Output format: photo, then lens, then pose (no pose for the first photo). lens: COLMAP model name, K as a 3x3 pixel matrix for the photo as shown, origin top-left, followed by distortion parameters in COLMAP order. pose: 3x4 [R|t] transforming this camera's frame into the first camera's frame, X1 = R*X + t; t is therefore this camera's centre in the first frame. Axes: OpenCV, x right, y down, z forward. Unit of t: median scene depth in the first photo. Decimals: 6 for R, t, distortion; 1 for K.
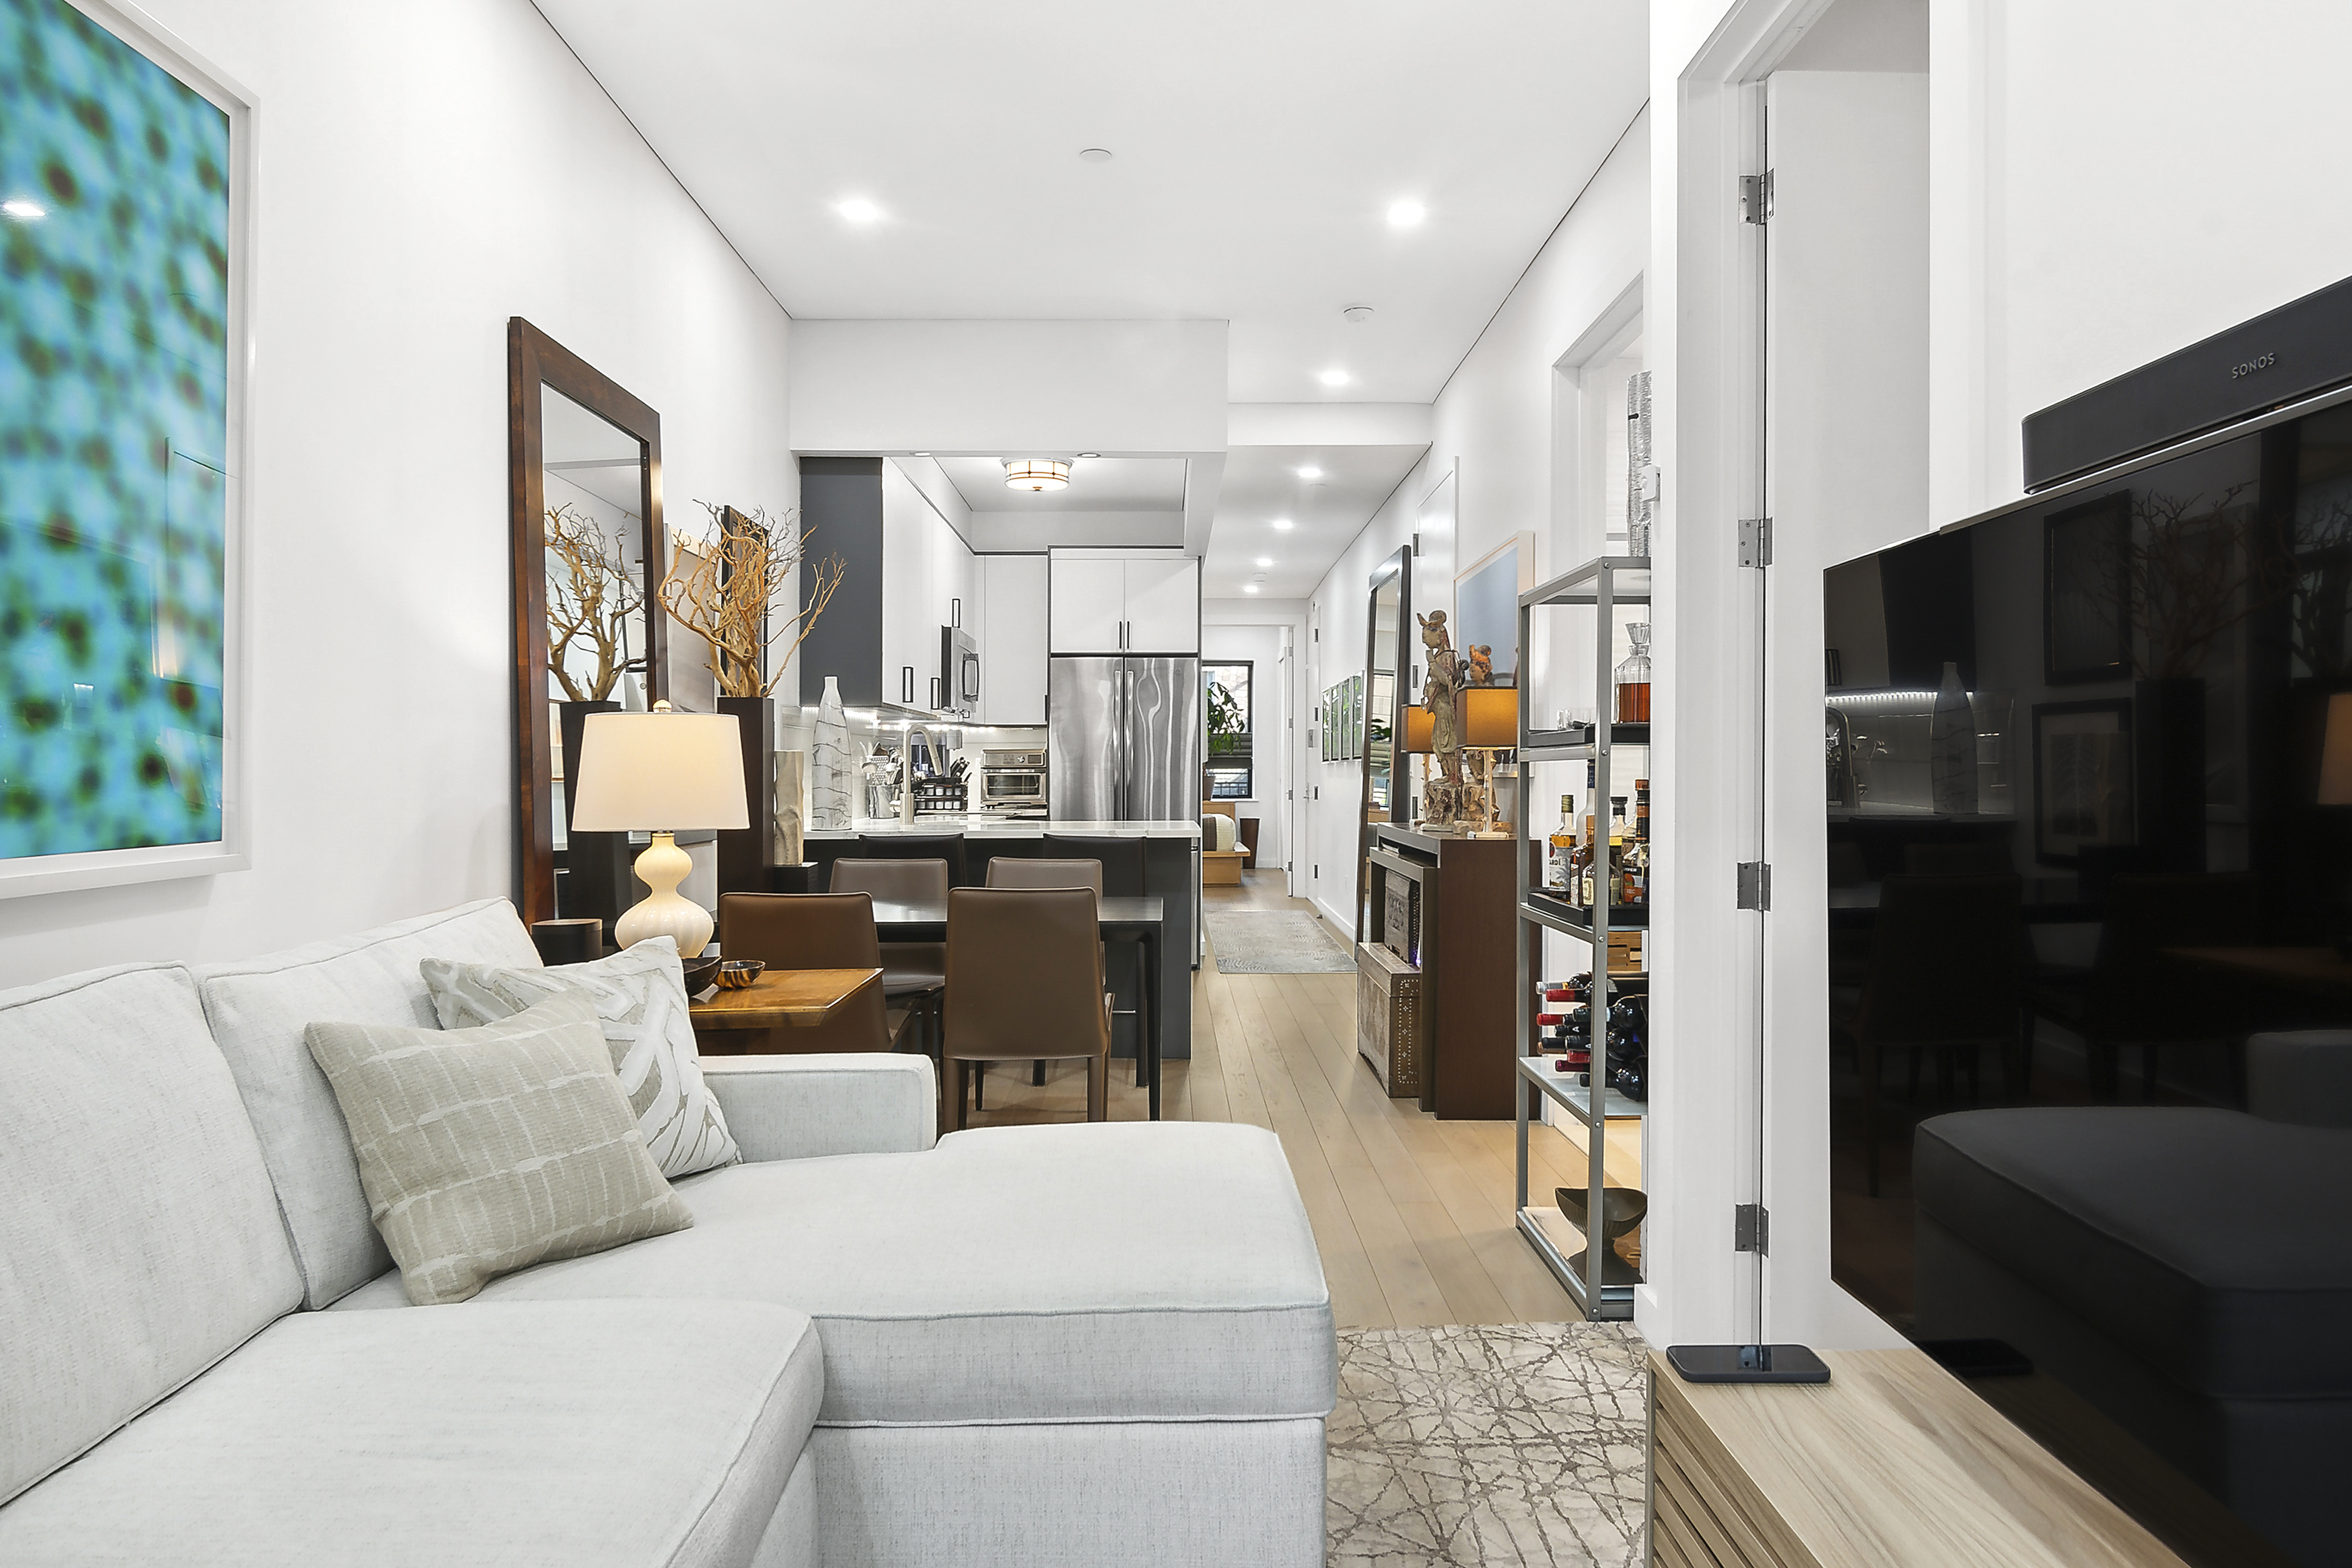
lens RADIAL K [[1425.2, 0, 1177.4], [0, 1425.2, 779.9], [0, 0, 1]] dist [-0.001267, -0.000013]
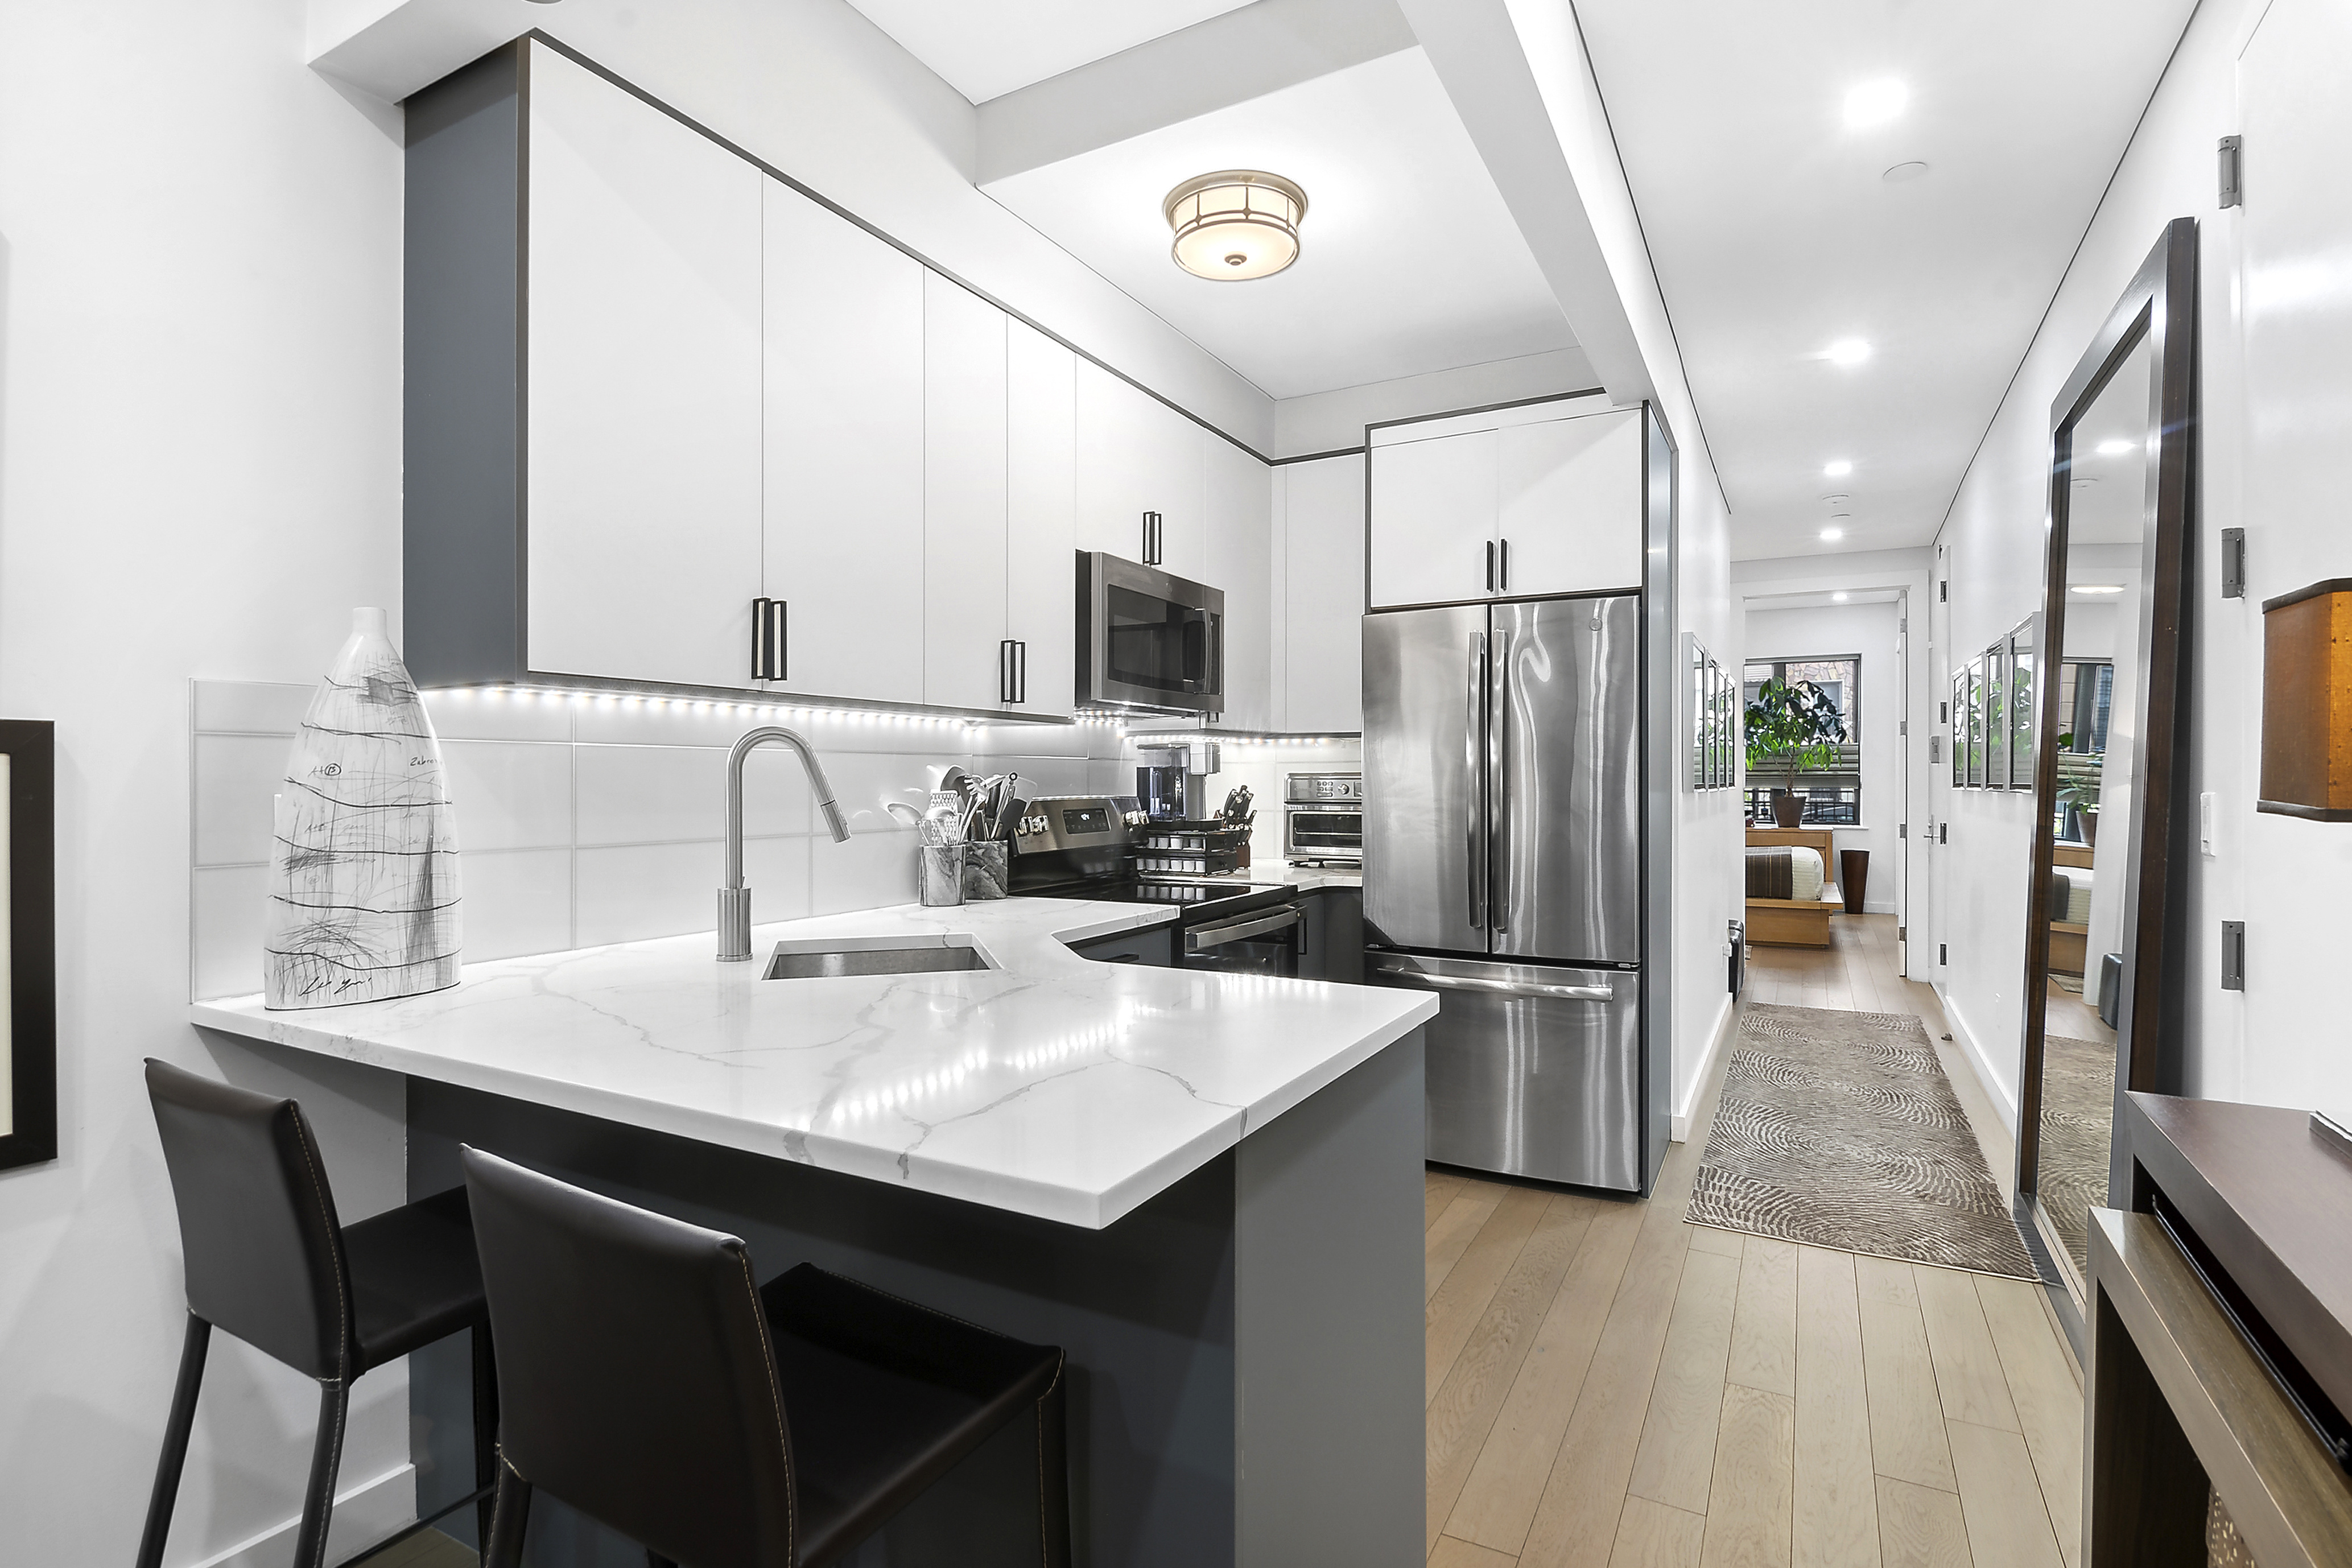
lens RADIAL K [[1133.2, 0, 1176.3], [0, 1133.2, 776.8], [0, 0, 1]] dist [0.001413, -0.000474]
pose [[0.870068, 0.000353, -0.492932, 0.049374], [-0.005088, 0.999953, -0.008265, -0.010983], [0.492906, 0.009699, 0.870029, 0.390497]]
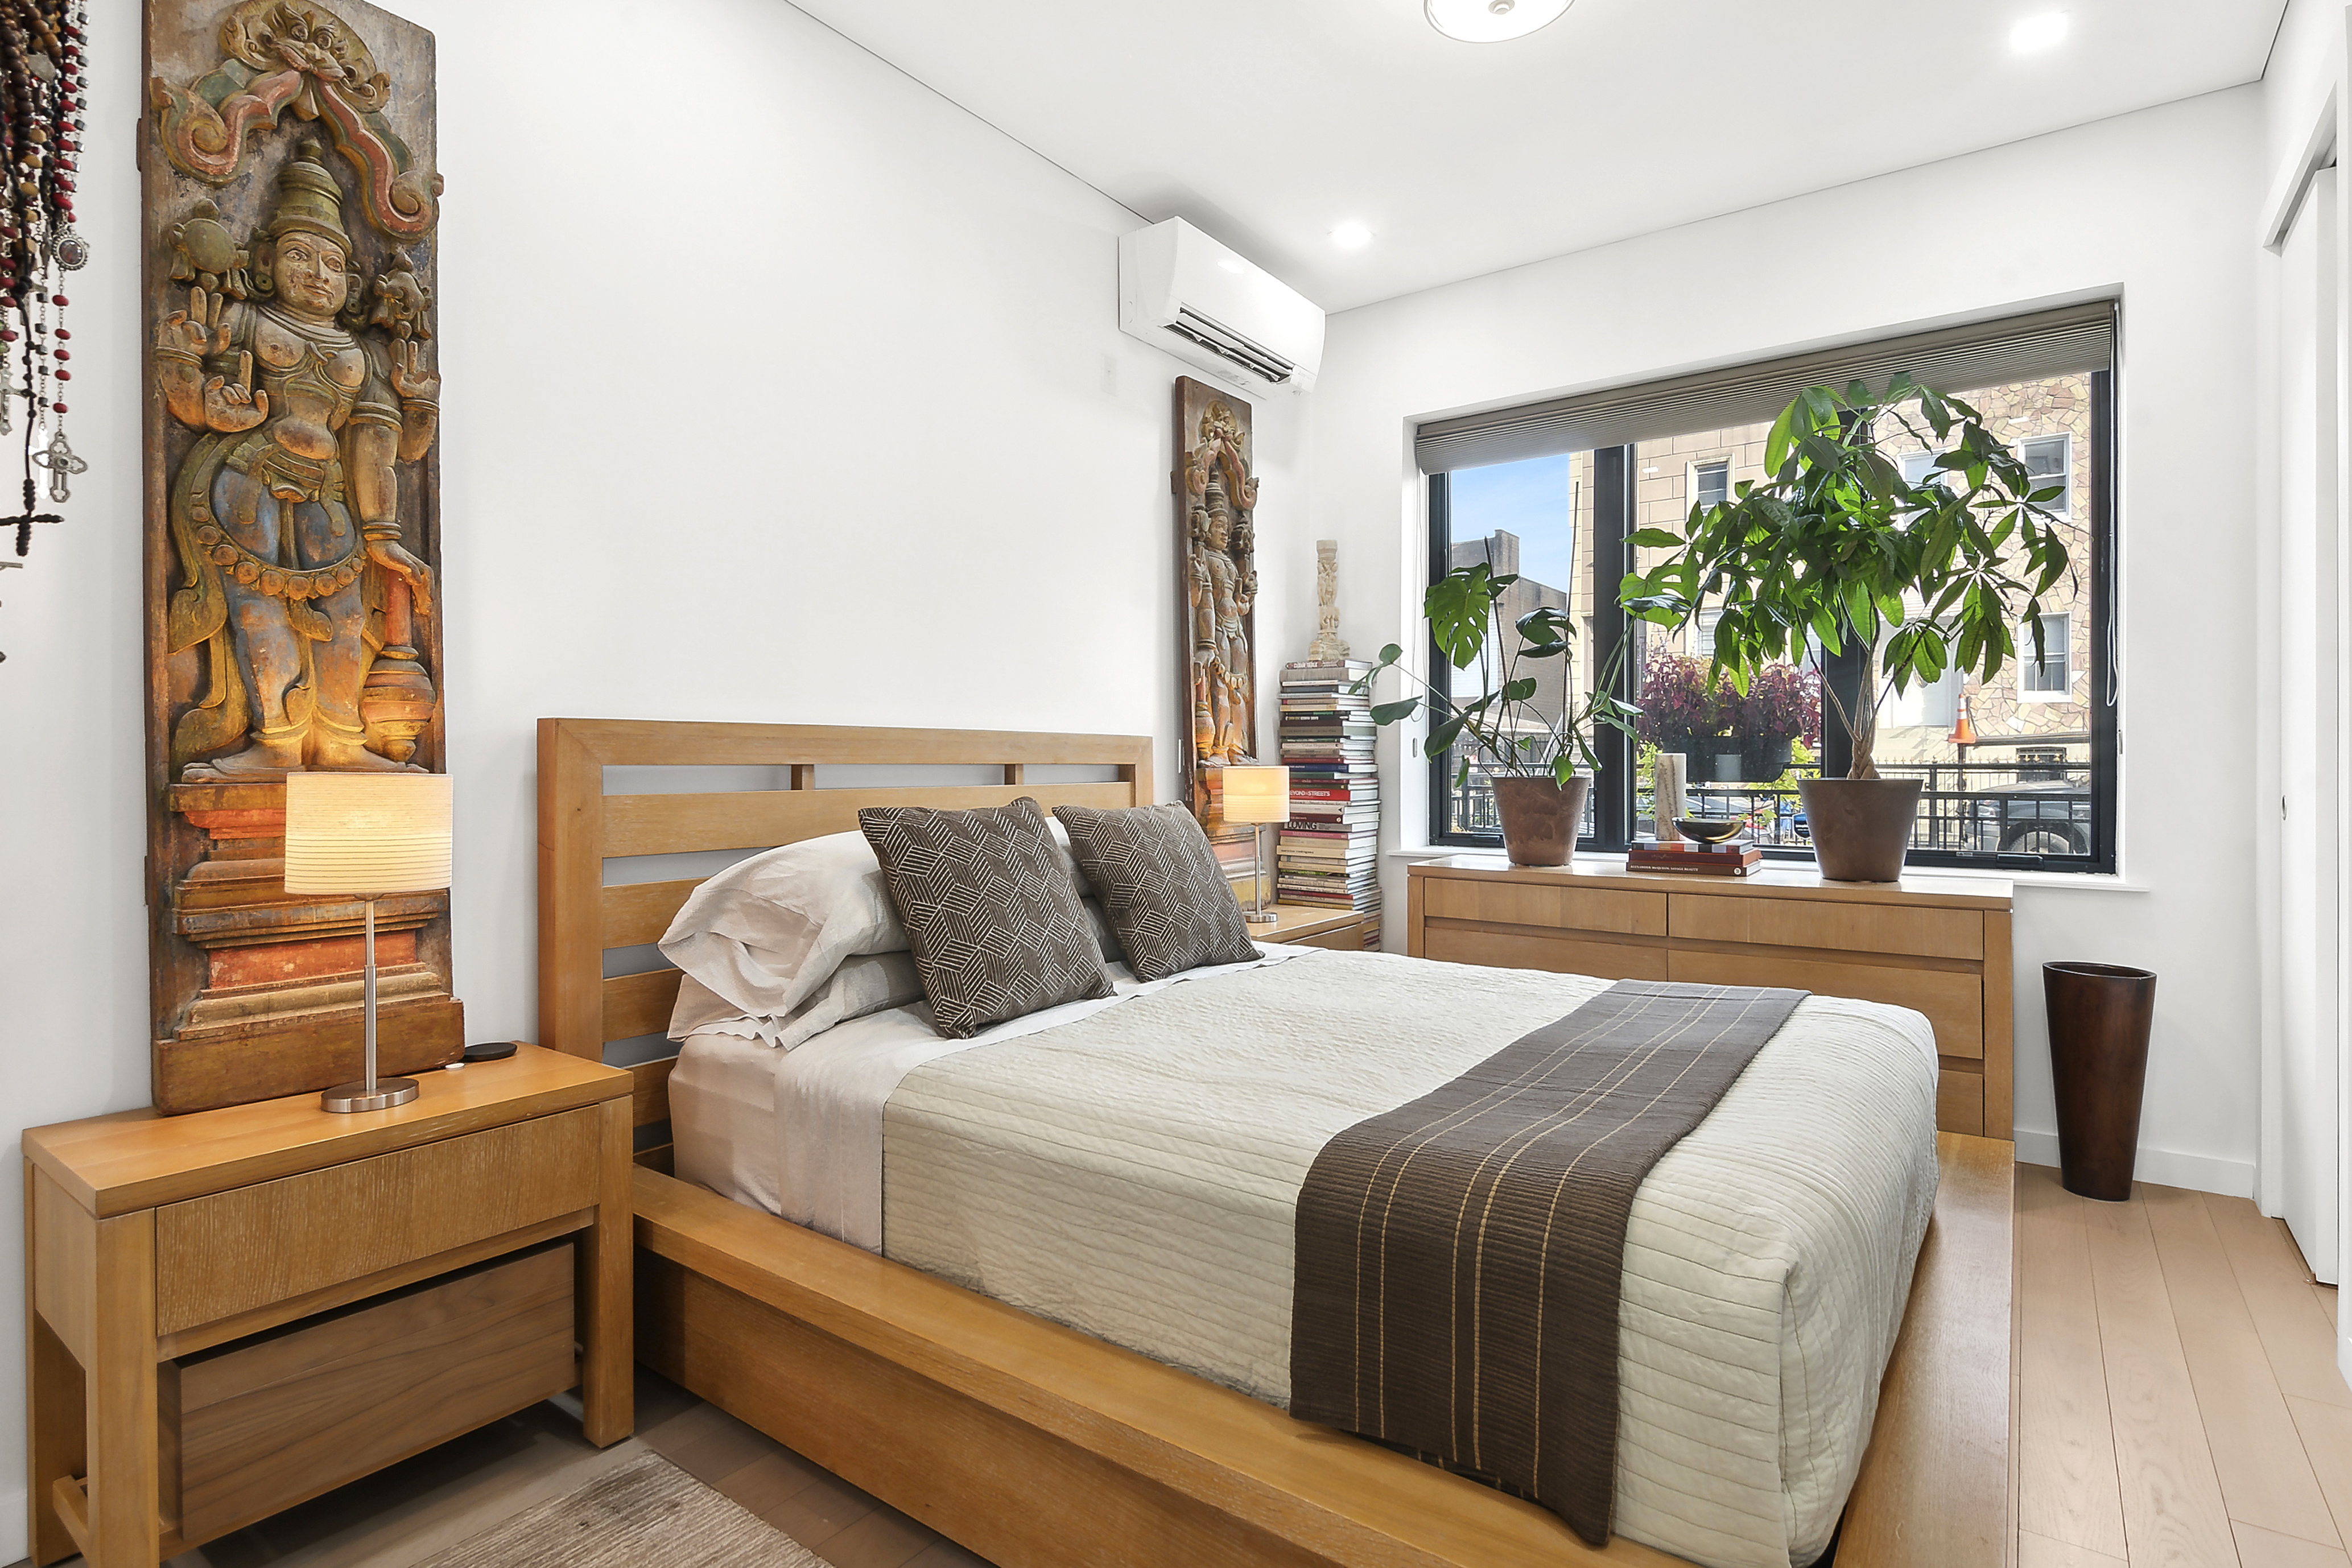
lens RADIAL K [[1155.0, 0, 1175.5], [0, 1155.0, 776.3], [0, 0, 1]] dist [0.002103, 0.000224]
pose [[0.802358, 0.001114, -0.596842, 0.063792], [-0.002298, 0.999997, -0.001223, -0.004669], [0.596838, 0.002353, 0.802358, 1.150597]]
